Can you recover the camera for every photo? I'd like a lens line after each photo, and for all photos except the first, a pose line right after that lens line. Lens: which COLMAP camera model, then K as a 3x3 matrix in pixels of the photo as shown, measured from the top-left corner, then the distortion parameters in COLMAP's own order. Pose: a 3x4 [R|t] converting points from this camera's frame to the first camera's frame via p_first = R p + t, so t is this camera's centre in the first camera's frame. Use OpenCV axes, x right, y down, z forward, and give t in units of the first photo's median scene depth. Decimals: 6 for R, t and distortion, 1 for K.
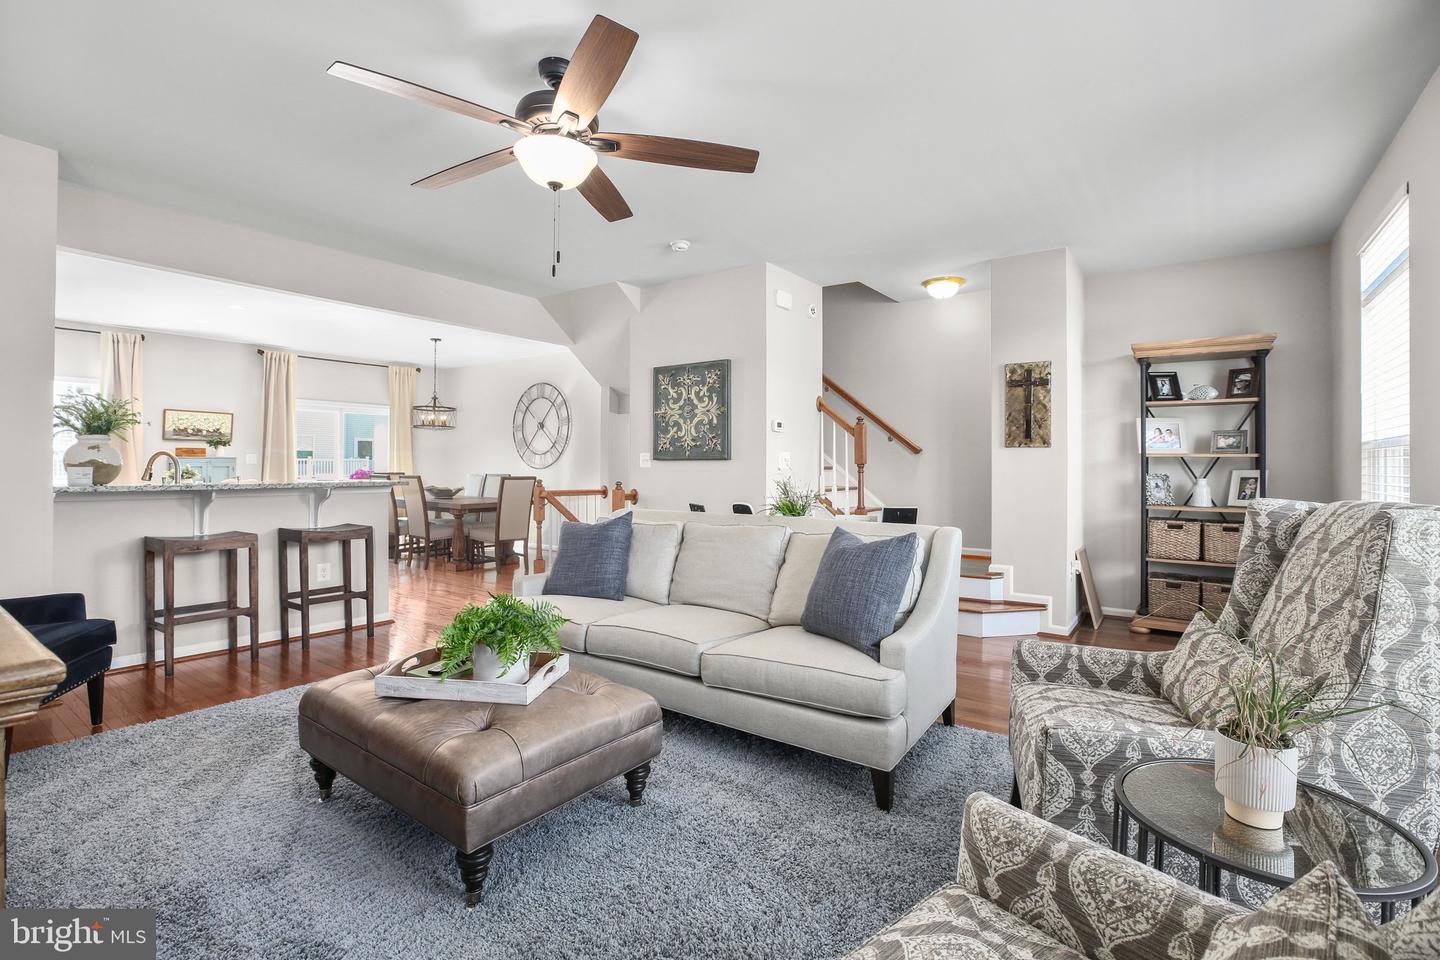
lens RADIAL K [[664.8, 0, 723.0], [0, 664.8, 480.2], [0, 0, 1]] dist [-0.044179, 0.013947]
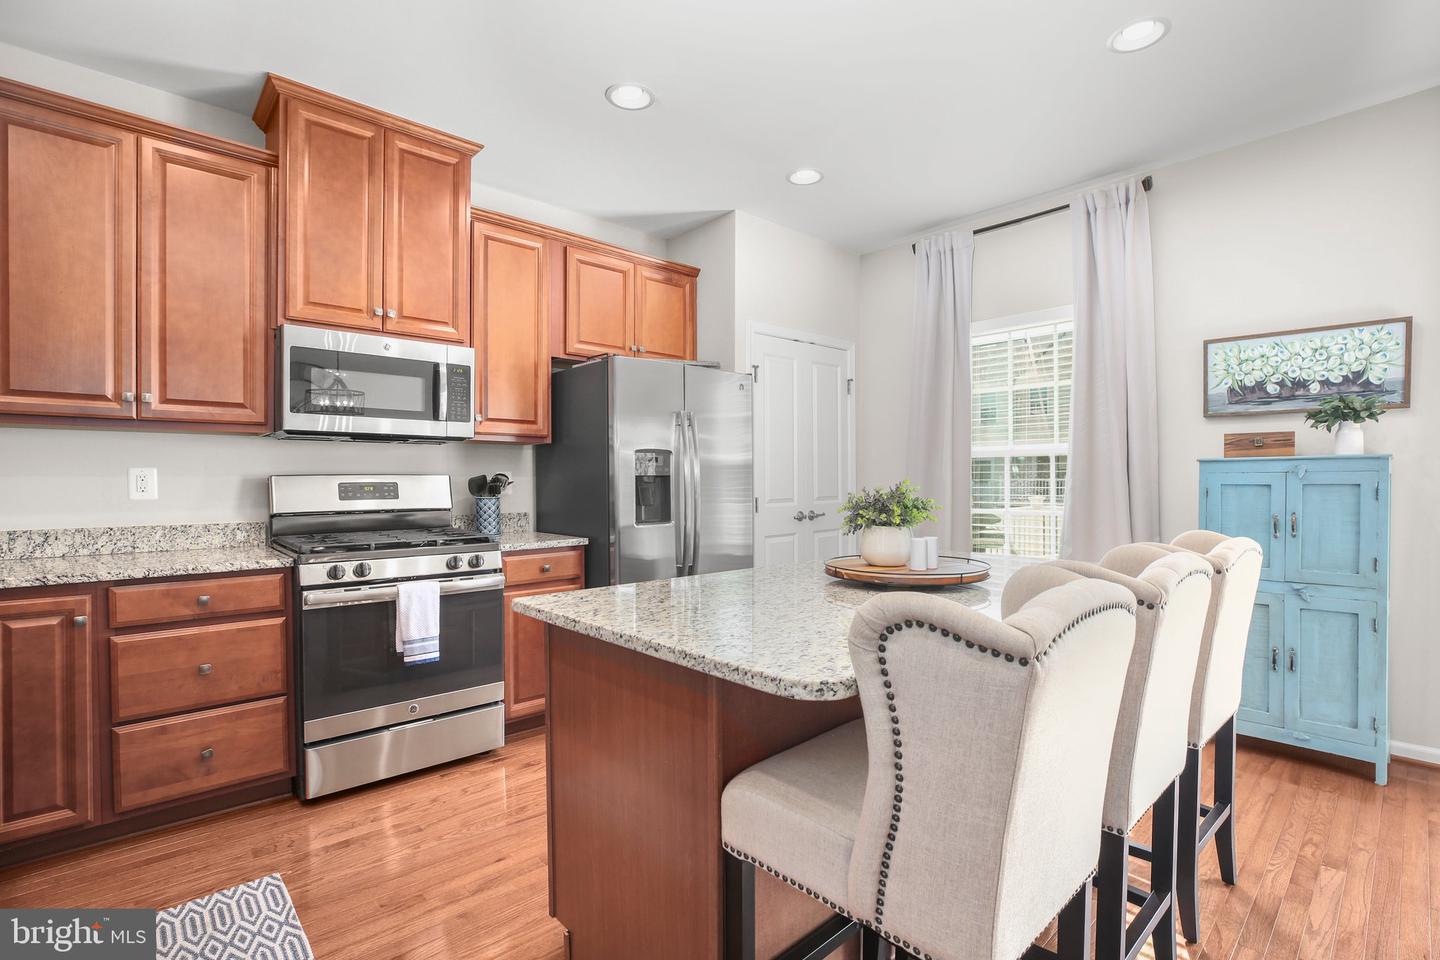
lens RADIAL K [[664.8, 0, 723.0], [0, 664.8, 480.2], [0, 0, 1]] dist [-0.044179, 0.013947]
pose [[-0.203396, -0.002150, -0.979094, -0.387124], [-0.017213, 0.999851, 0.001380, -0.018270], [0.978945, 0.017134, -0.203403, 0.754525]]
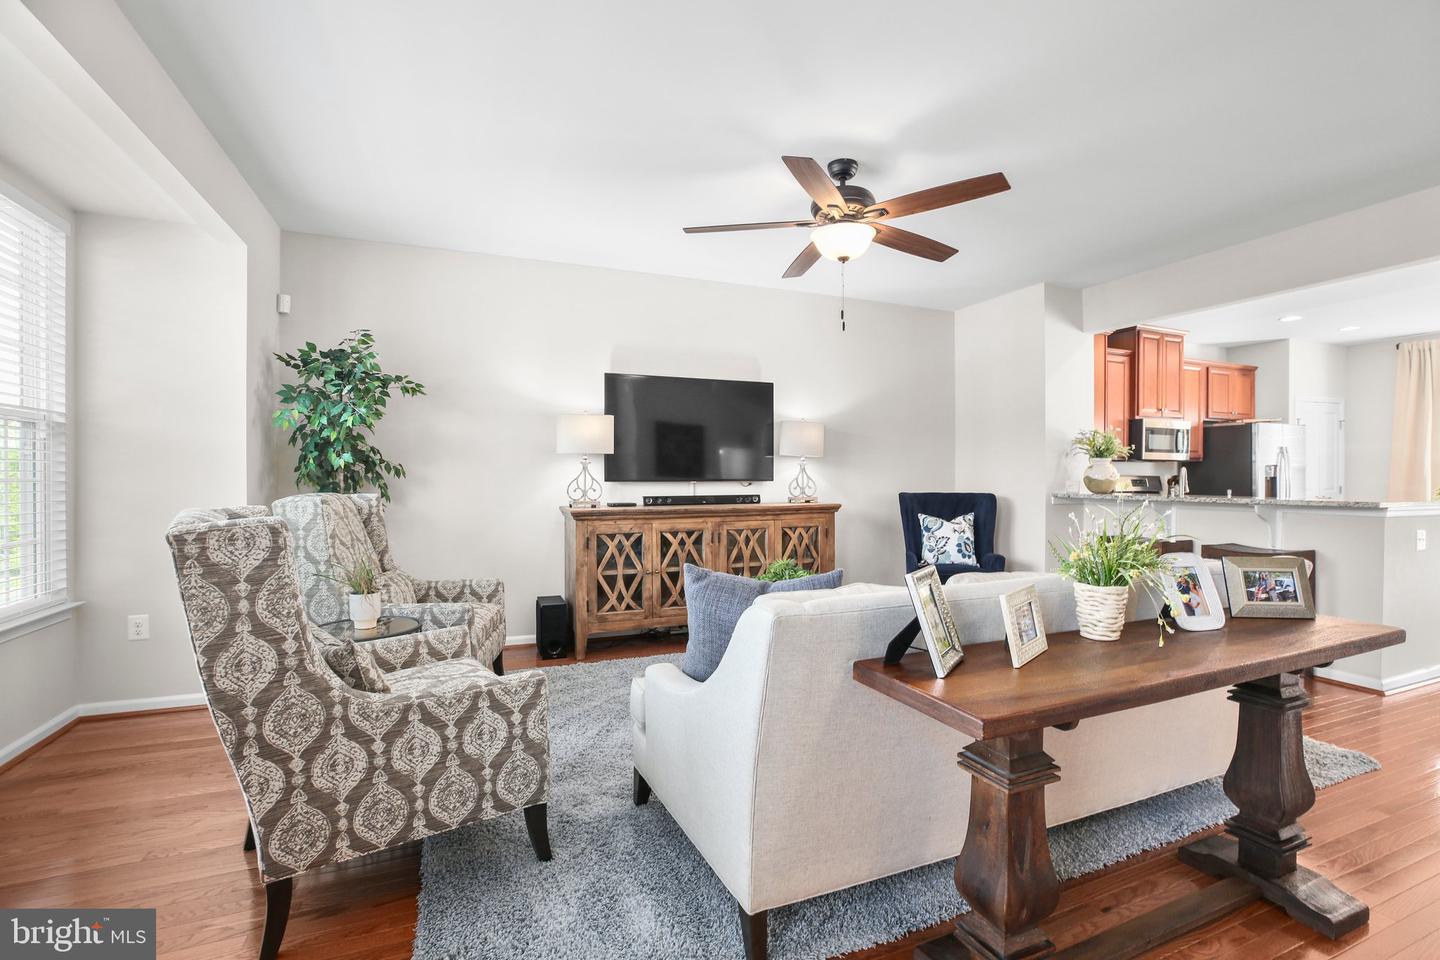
lens RADIAL K [[656.2, 0, 729.1], [0, 656.2, 479.9], [0, 0, 1]] dist [-0.021471, 0.004998]
pose [[-0.517832, -0.001573, -0.855481, 0.313882], [-0.020097, 0.999745, 0.010327, -0.009906], [0.855246, 0.022540, -0.517731, 0.467677]]
